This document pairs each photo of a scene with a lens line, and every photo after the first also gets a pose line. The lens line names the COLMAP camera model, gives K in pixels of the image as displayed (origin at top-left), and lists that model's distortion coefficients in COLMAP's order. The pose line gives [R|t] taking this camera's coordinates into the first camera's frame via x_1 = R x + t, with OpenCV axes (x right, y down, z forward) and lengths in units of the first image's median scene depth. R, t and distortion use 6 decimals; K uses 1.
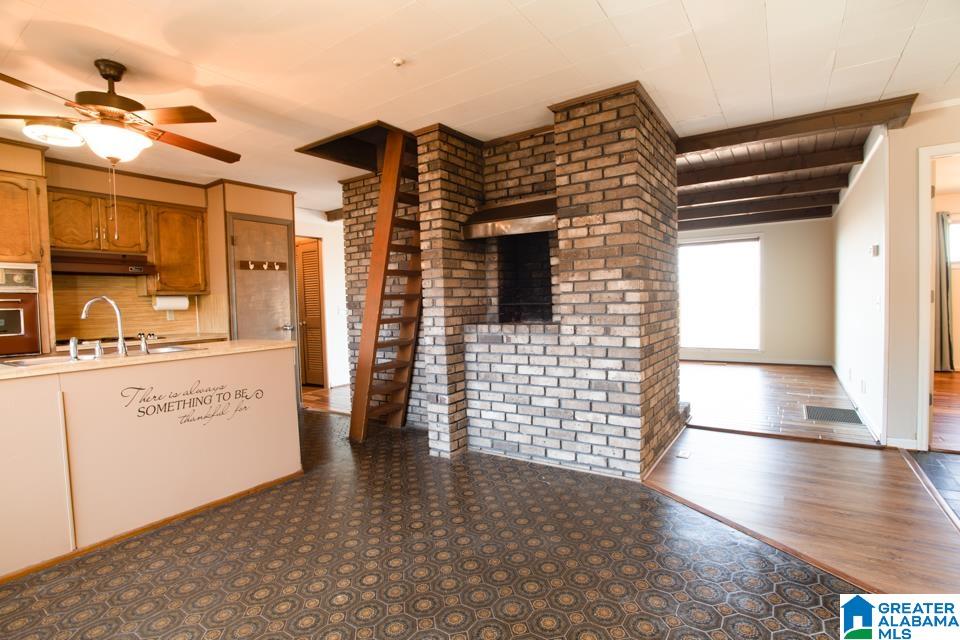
lens RADIAL K [[456.6, 0, 485.5], [0, 456.6, 322.9], [0, 0, 1]] dist [0.002019, 0.014199]
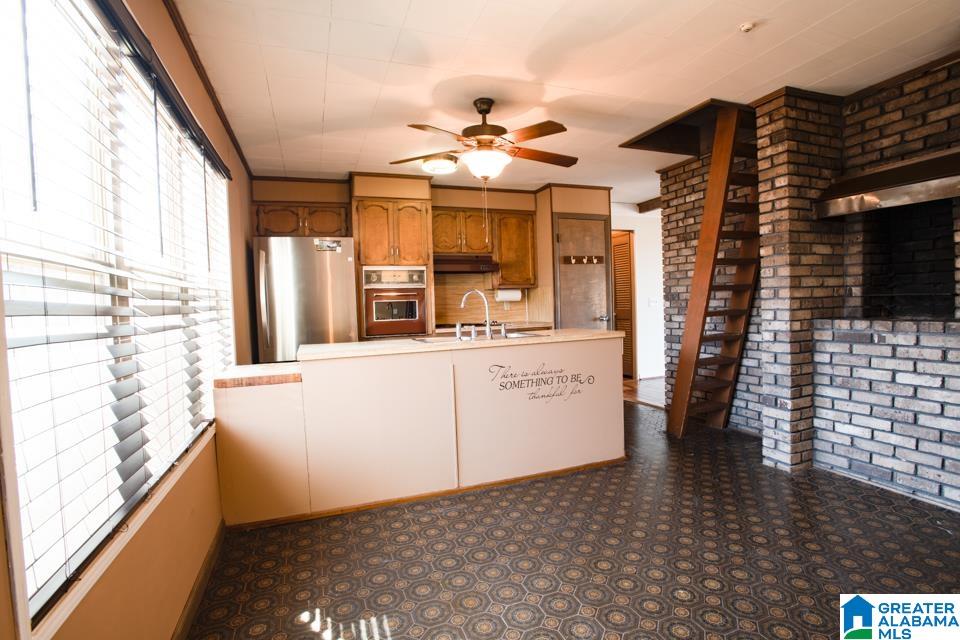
lens RADIAL K [[456.6, 0, 477.9], [0, 456.6, 322.7], [0, 0, 1]] dist [0.002019, 0.014199]
pose [[0.870114, 0.025799, -0.492174, -0.175702], [-0.018319, 0.999632, 0.020014, 0.004755], [0.492510, -0.008398, 0.870266, -0.055025]]
